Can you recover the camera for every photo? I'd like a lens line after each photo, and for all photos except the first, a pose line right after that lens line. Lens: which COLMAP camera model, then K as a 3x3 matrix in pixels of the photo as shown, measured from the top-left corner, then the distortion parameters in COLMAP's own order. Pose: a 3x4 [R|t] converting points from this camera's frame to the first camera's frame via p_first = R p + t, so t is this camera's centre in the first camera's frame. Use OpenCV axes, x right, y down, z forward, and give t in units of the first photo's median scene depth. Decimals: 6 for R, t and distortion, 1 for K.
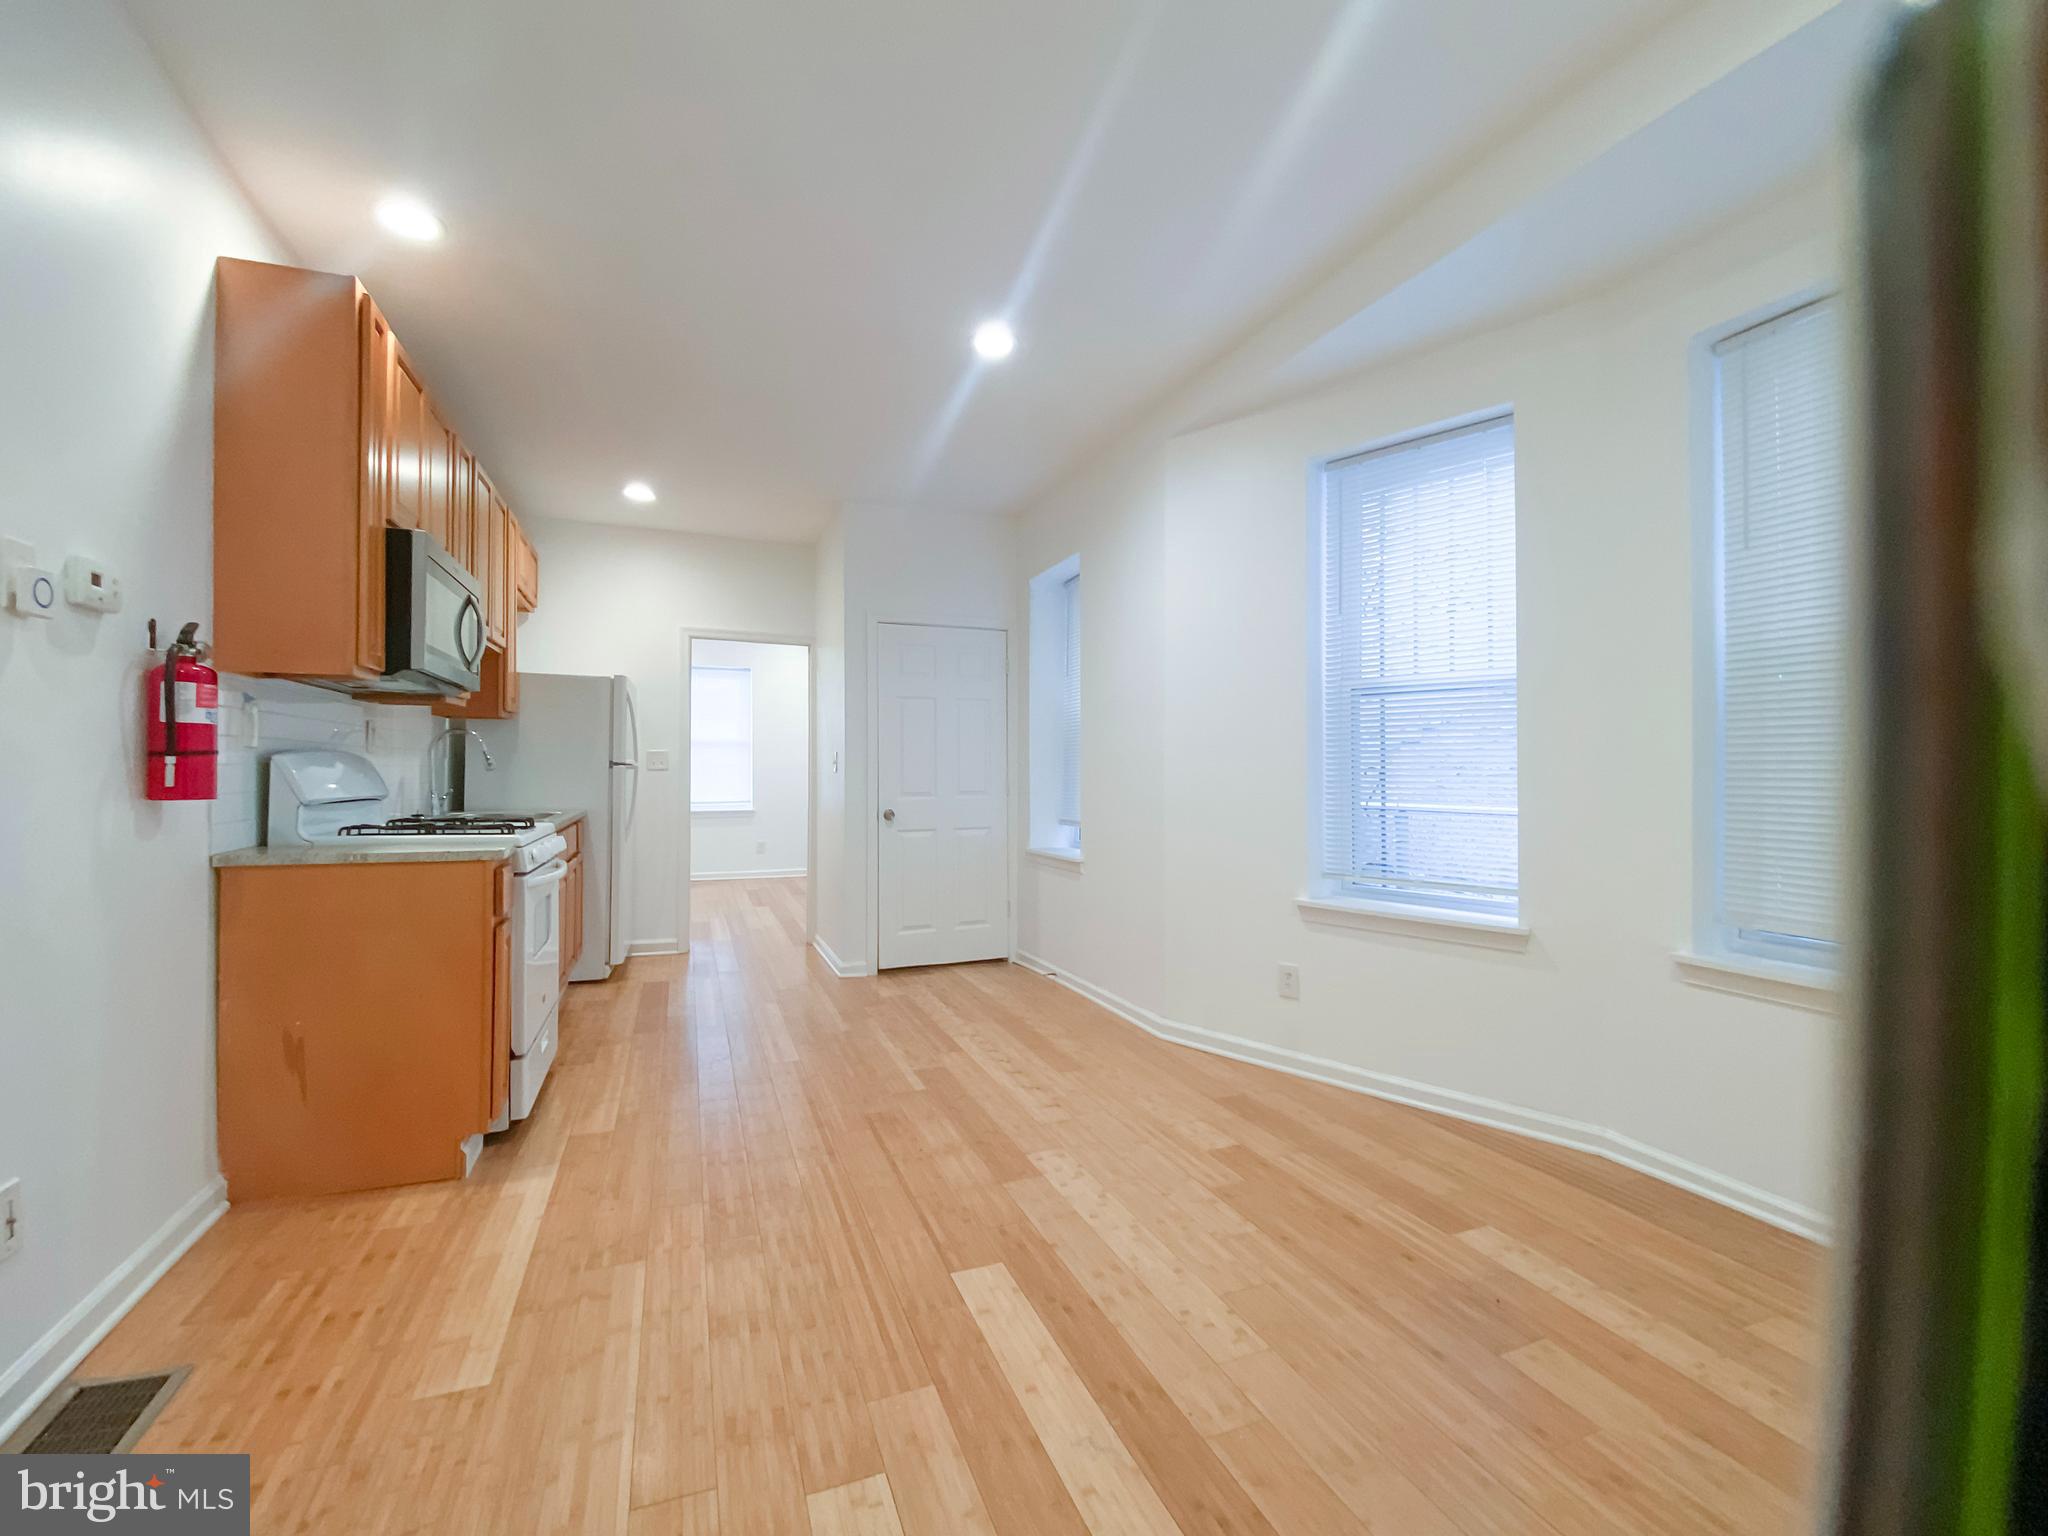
lens RADIAL K [[848.6, 0, 1024.0], [0, 848.6, 768.0], [0, 0, 1]] dist [-0.040133, -0.000528]
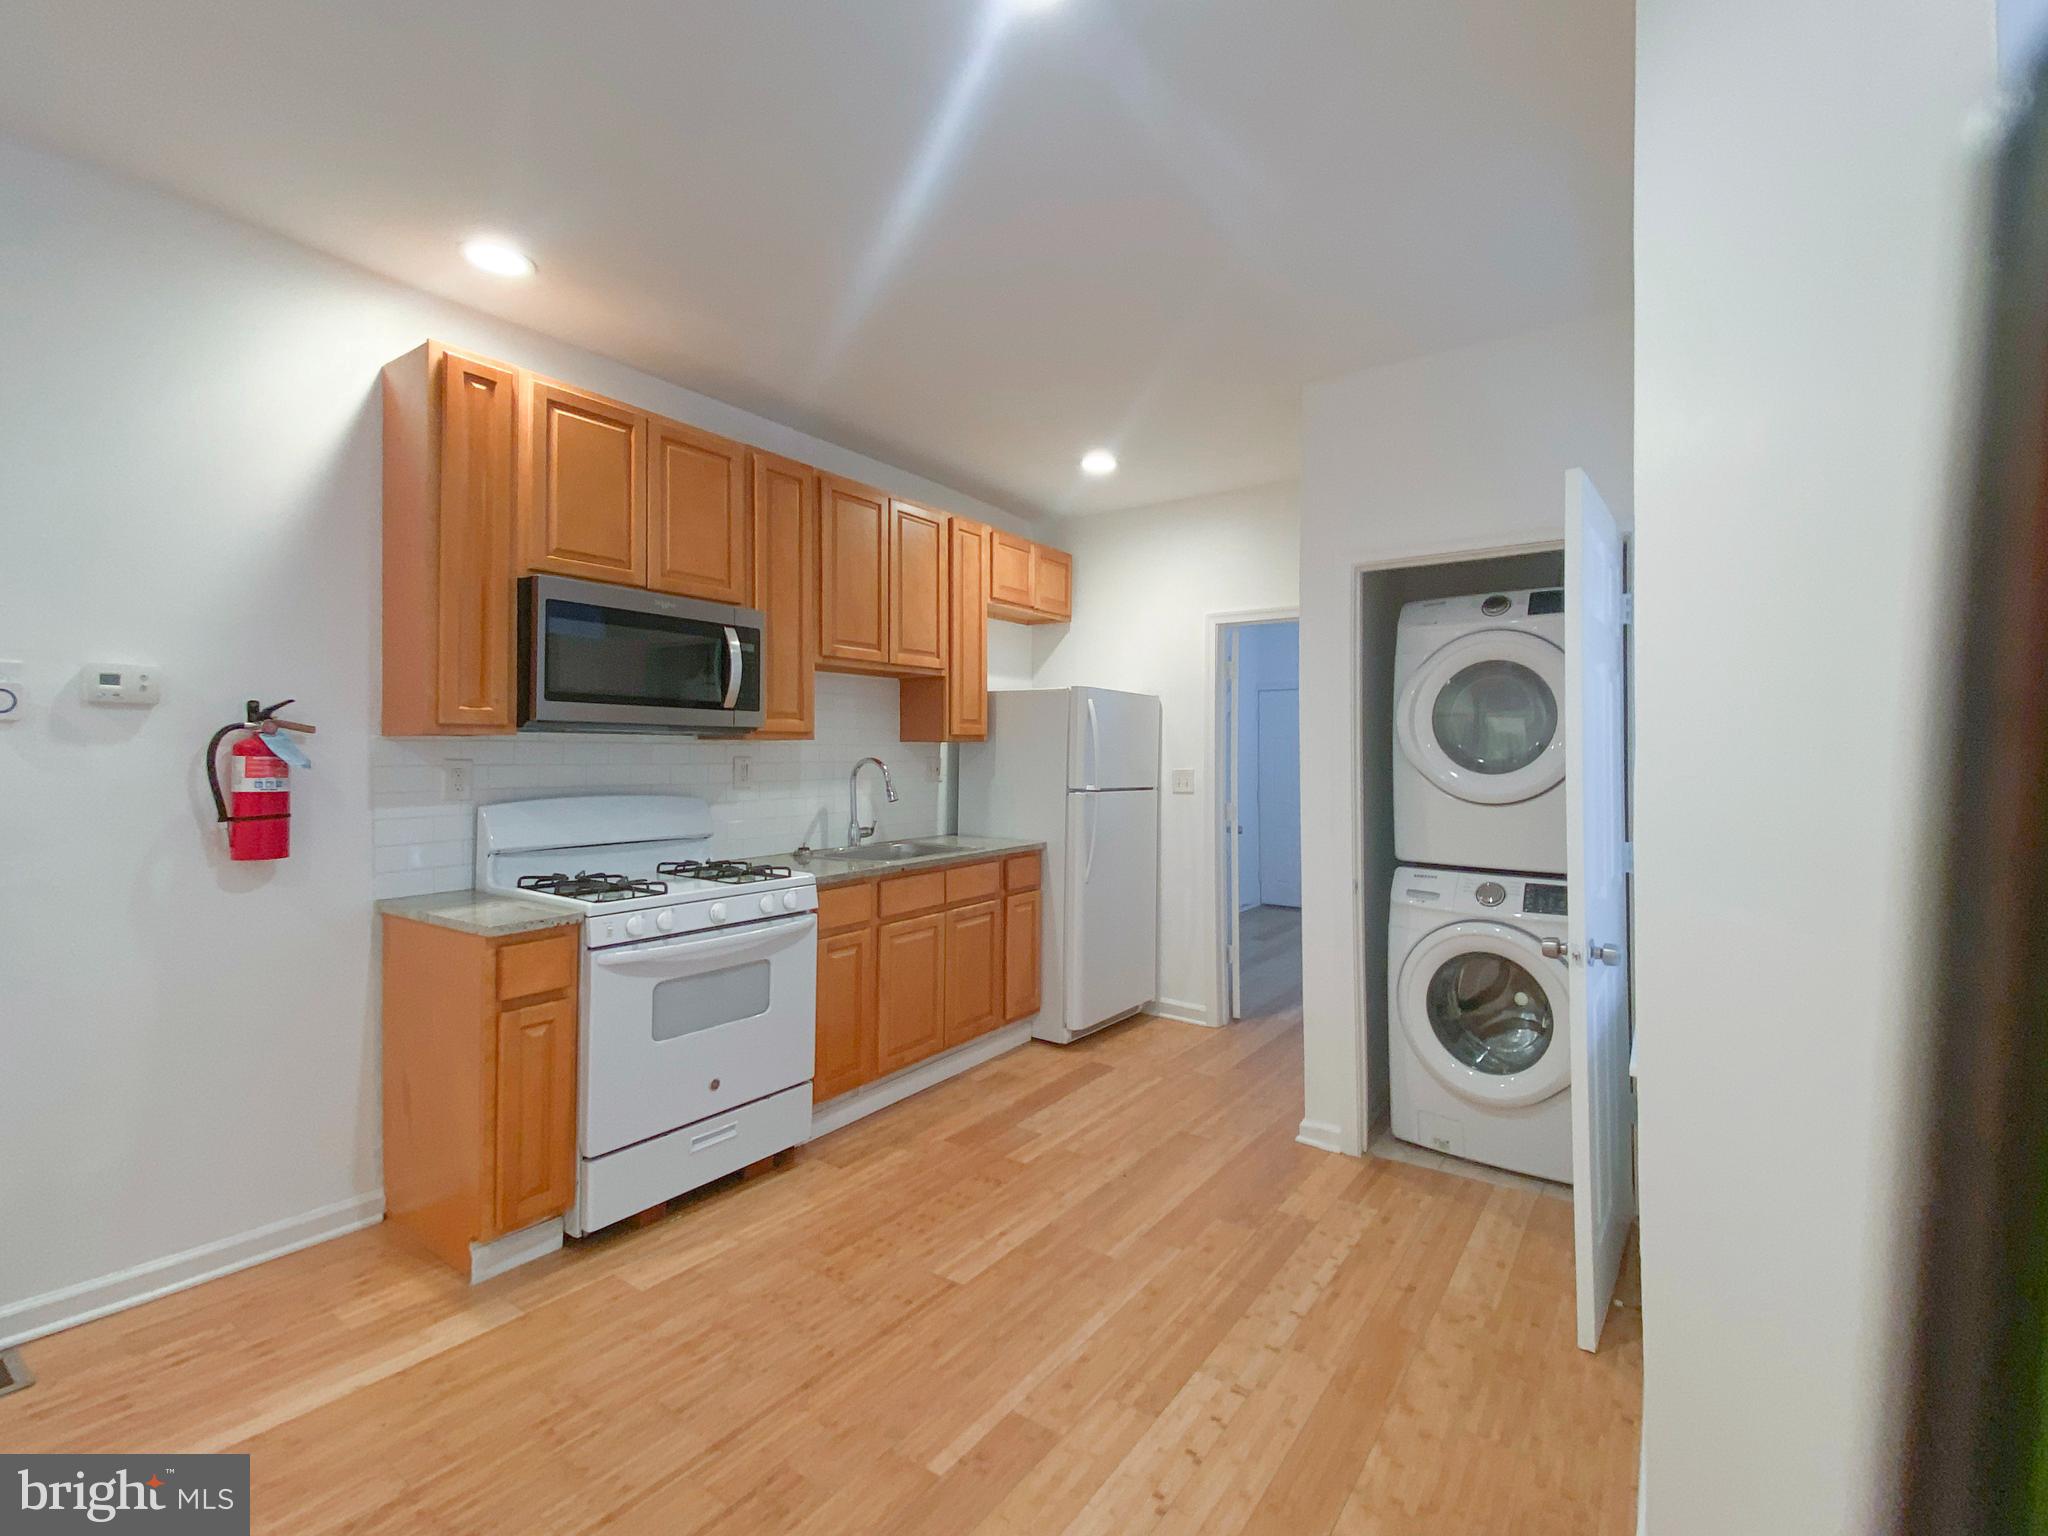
lens RADIAL K [[901.9, 0, 1085.3], [0, 901.9, 747.1], [0, 0, 1]] dist [0.032672, -0.020964]
pose [[0.560938, 0.001589, -0.827856, 0.492097], [-0.006591, 0.999975, -0.002547, -0.088813], [0.827832, 0.006885, 0.560934, 0.911548]]
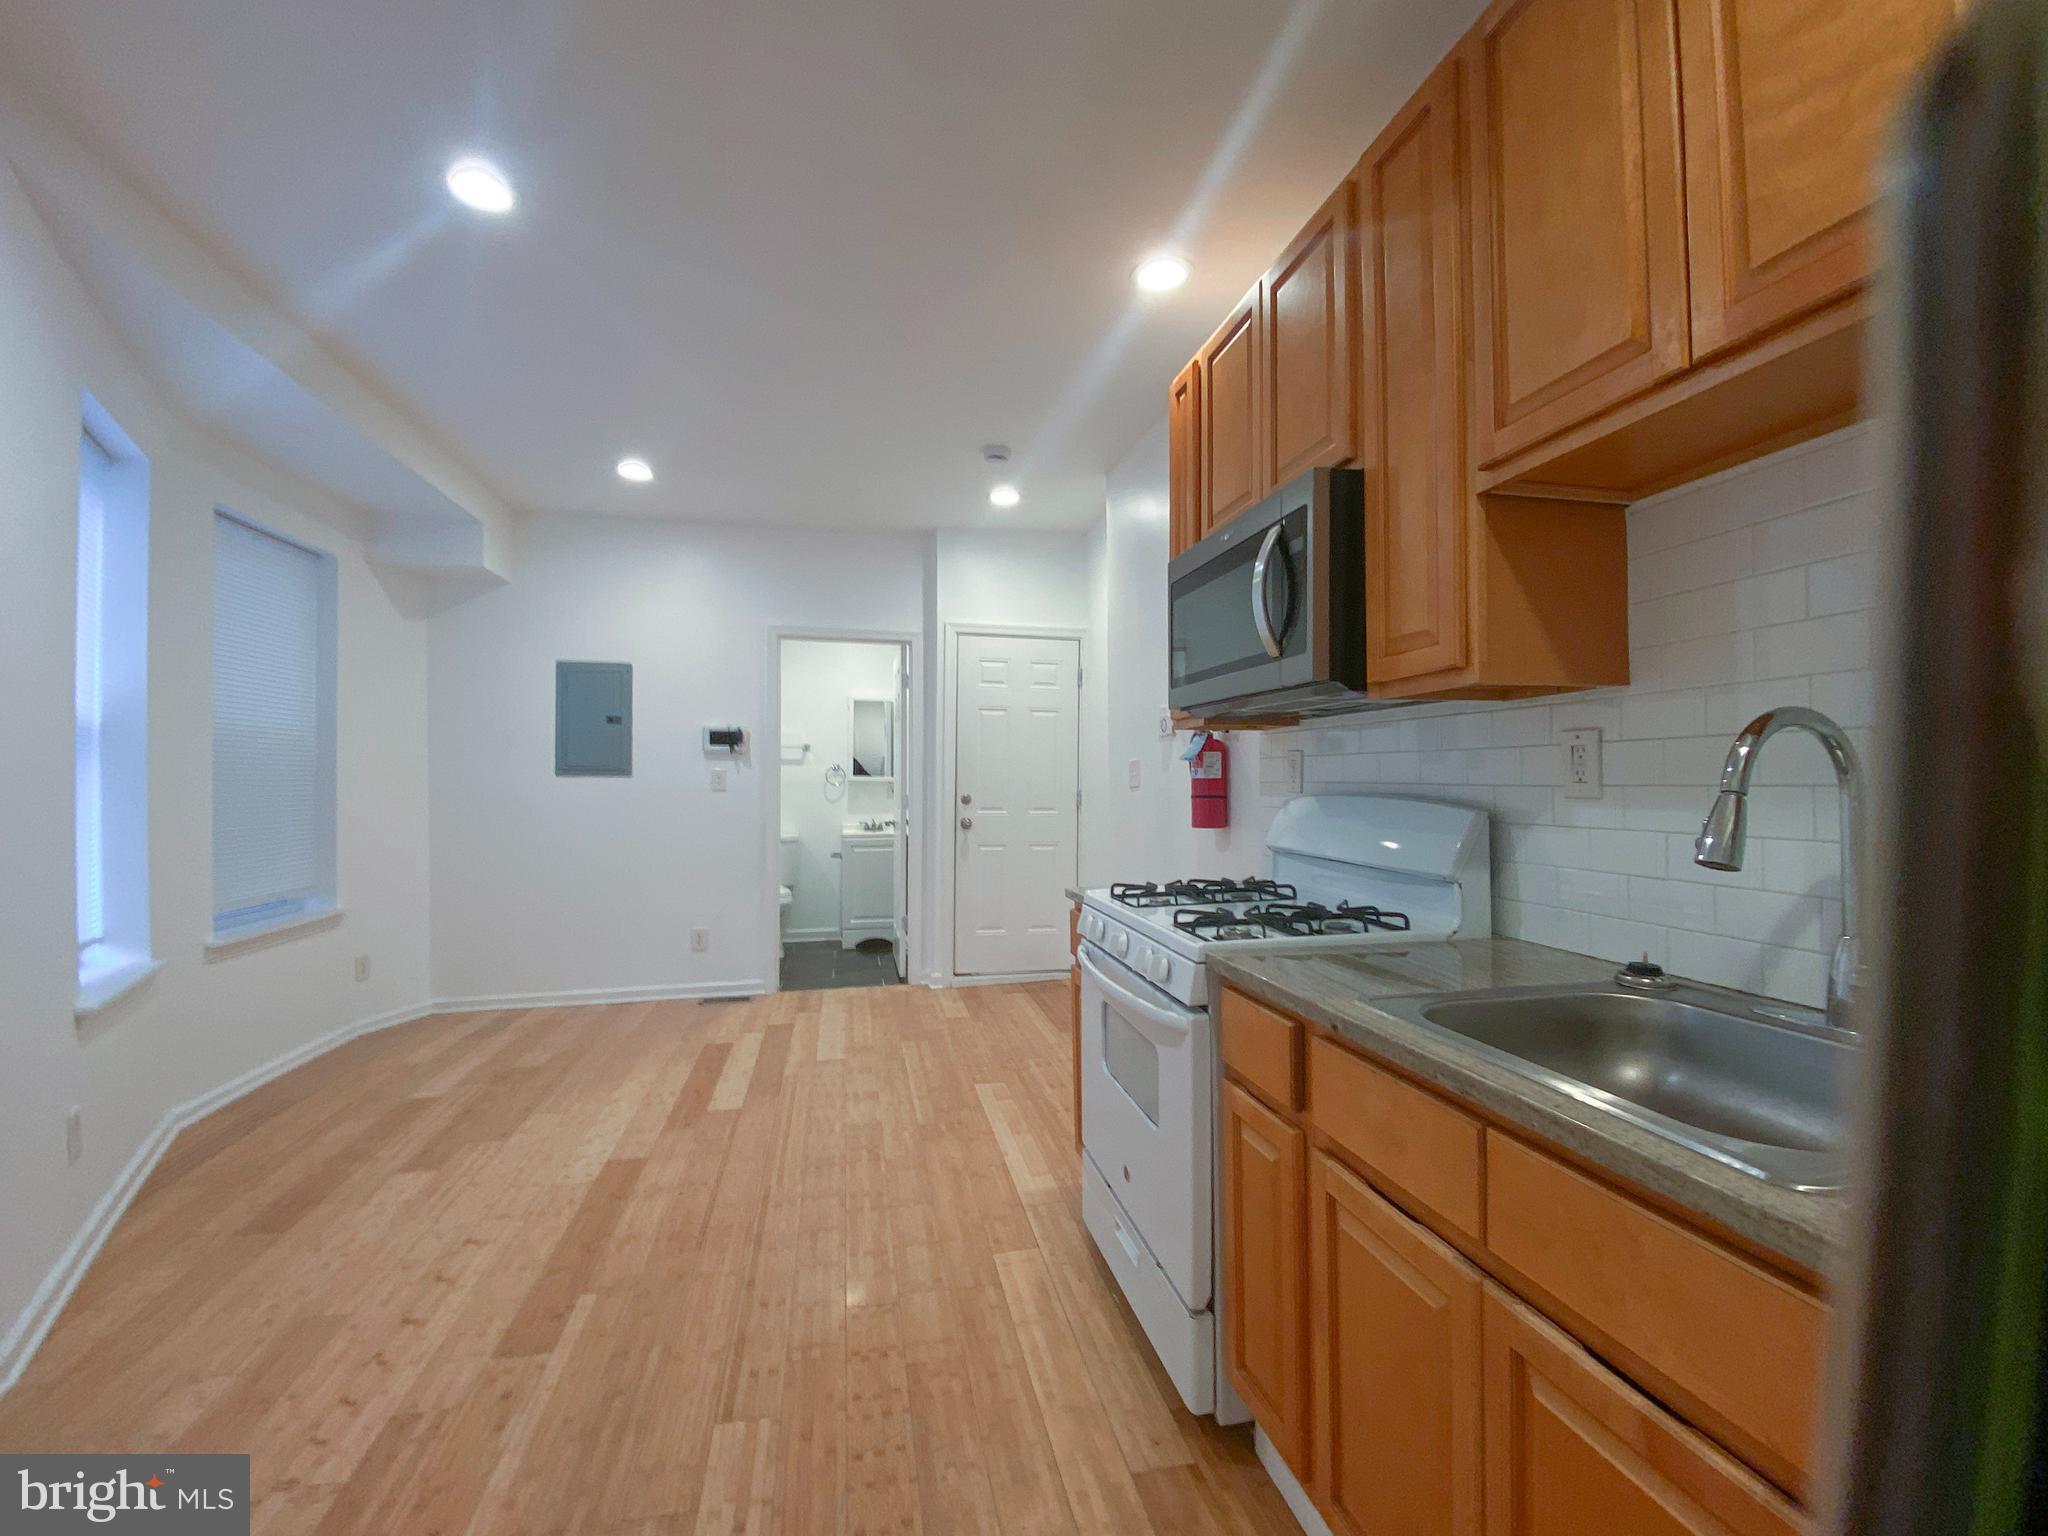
lens RADIAL K [[848.6, 0, 1024.0], [0, 848.6, 768.0], [0, 0, 1]] dist [-0.040133, -0.000528]
pose [[-0.985287, -0.001542, 0.170899, -0.706116], [-0.003265, 0.999947, -0.009801, -0.049145], [-0.170875, -0.010215, -0.985240, 1.941314]]
